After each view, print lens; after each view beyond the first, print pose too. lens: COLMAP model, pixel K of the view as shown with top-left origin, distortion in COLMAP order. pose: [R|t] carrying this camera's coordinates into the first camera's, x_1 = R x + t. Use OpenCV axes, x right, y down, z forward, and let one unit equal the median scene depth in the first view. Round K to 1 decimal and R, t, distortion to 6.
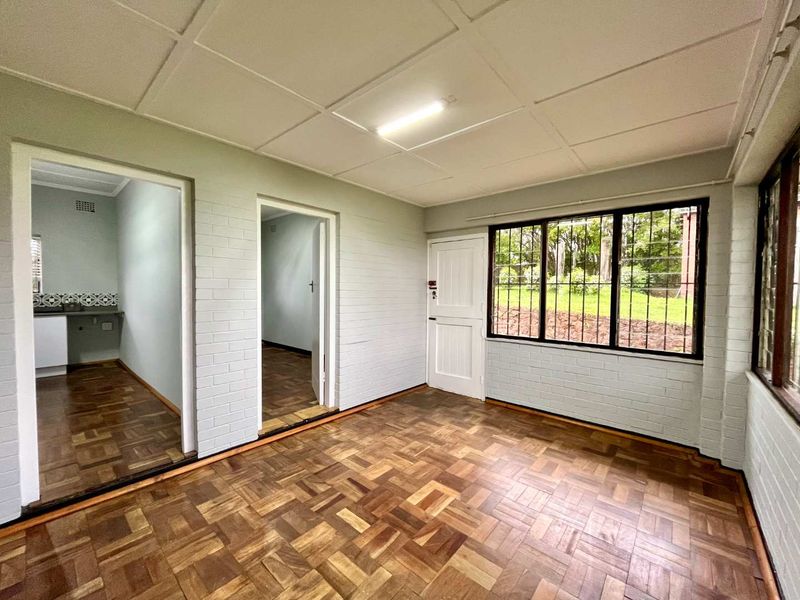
lens RADIAL K [[325.2, 0, 398.2], [0, 325.2, 300.8], [0, 0, 1]] dist [-0.003254, 0.000346]
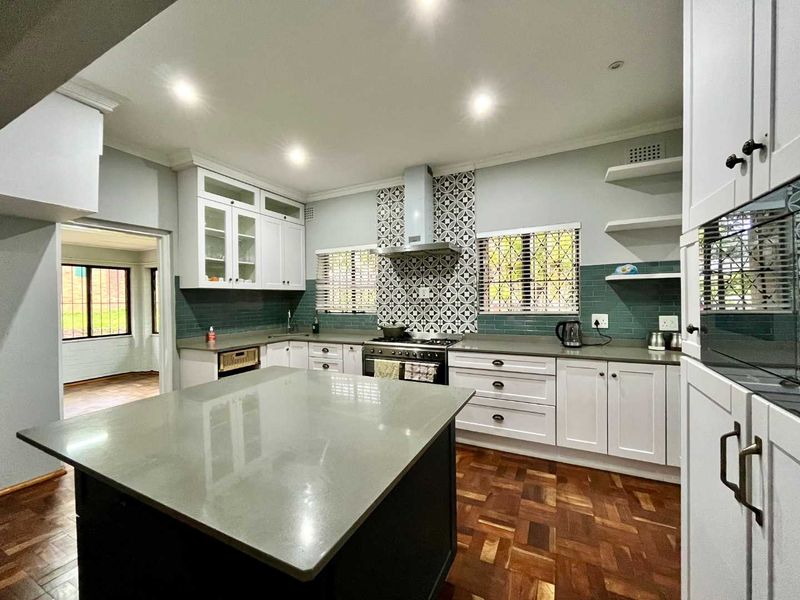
lens RADIAL K [[325.2, 0, 398.7], [0, 325.2, 301.3], [0, 0, 1]] dist [-0.003254, 0.000346]
pose [[-0.255105, -0.015449, 0.966790, -1.882525], [0.048007, 0.998437, 0.028622, -0.037372], [-0.965721, 0.053714, -0.253964, -0.317876]]
